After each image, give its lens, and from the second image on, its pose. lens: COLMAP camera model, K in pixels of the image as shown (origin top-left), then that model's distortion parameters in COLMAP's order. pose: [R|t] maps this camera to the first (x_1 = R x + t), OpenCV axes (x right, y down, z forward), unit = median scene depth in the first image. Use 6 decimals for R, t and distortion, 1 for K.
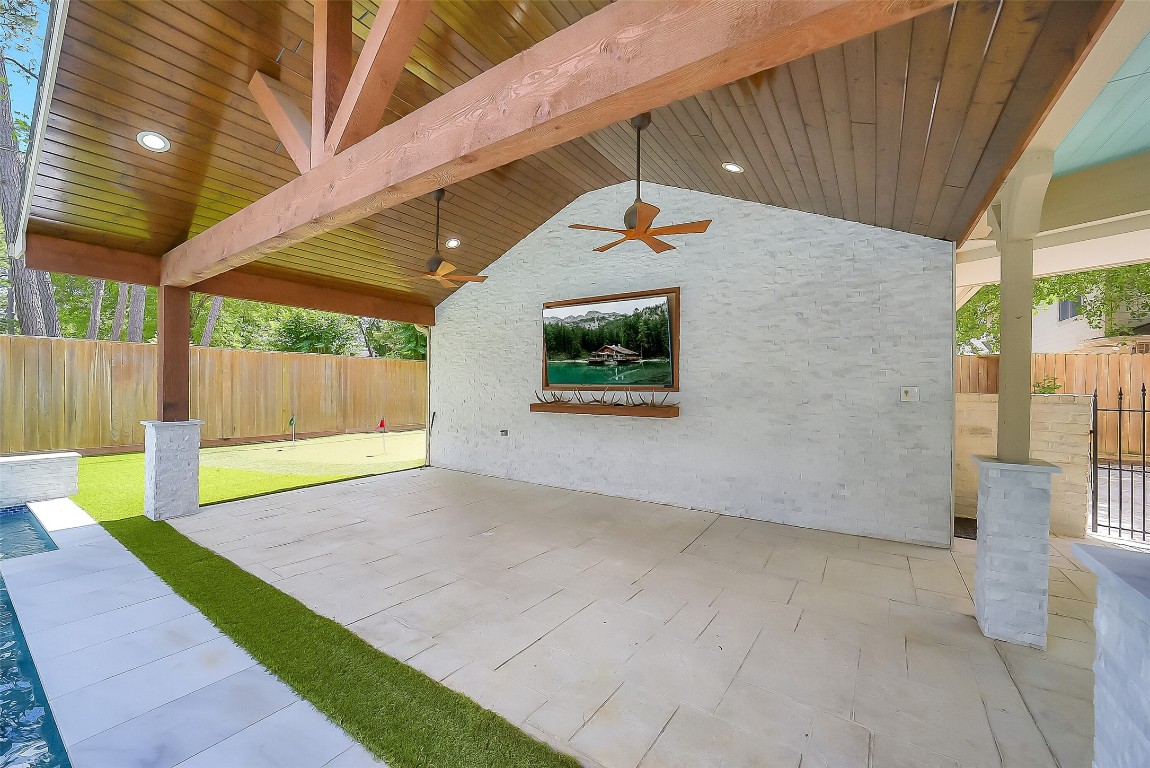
lens RADIAL K [[448.4, 0, 572.1], [0, 448.4, 388.3], [0, 0, 1]] dist [-0.019120, 0.003181]
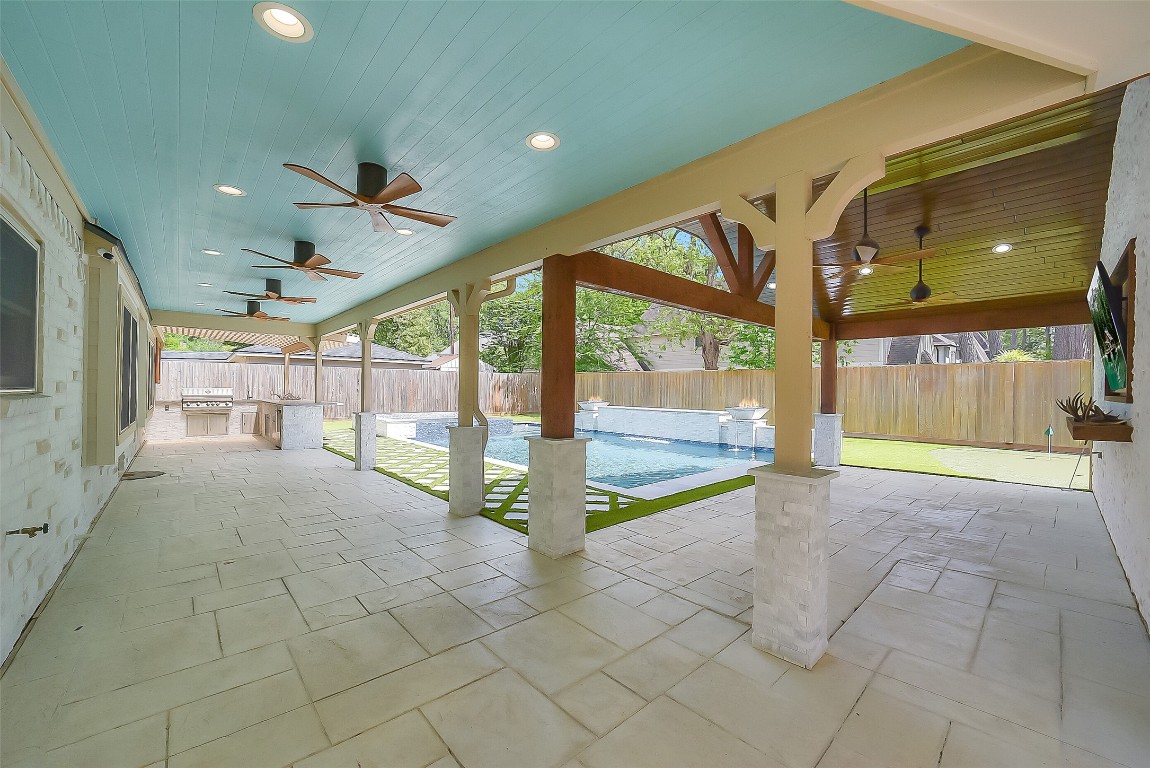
lens RADIAL K [[448.4, 0, 580.5], [0, 448.4, 391.6], [0, 0, 1]] dist [-0.019120, 0.003181]
pose [[-0.243010, -0.016883, -0.969877, 0.632804], [-0.009650, 0.999841, -0.014987, 0.013858], [0.969976, 0.005717, -0.243134, 0.264146]]
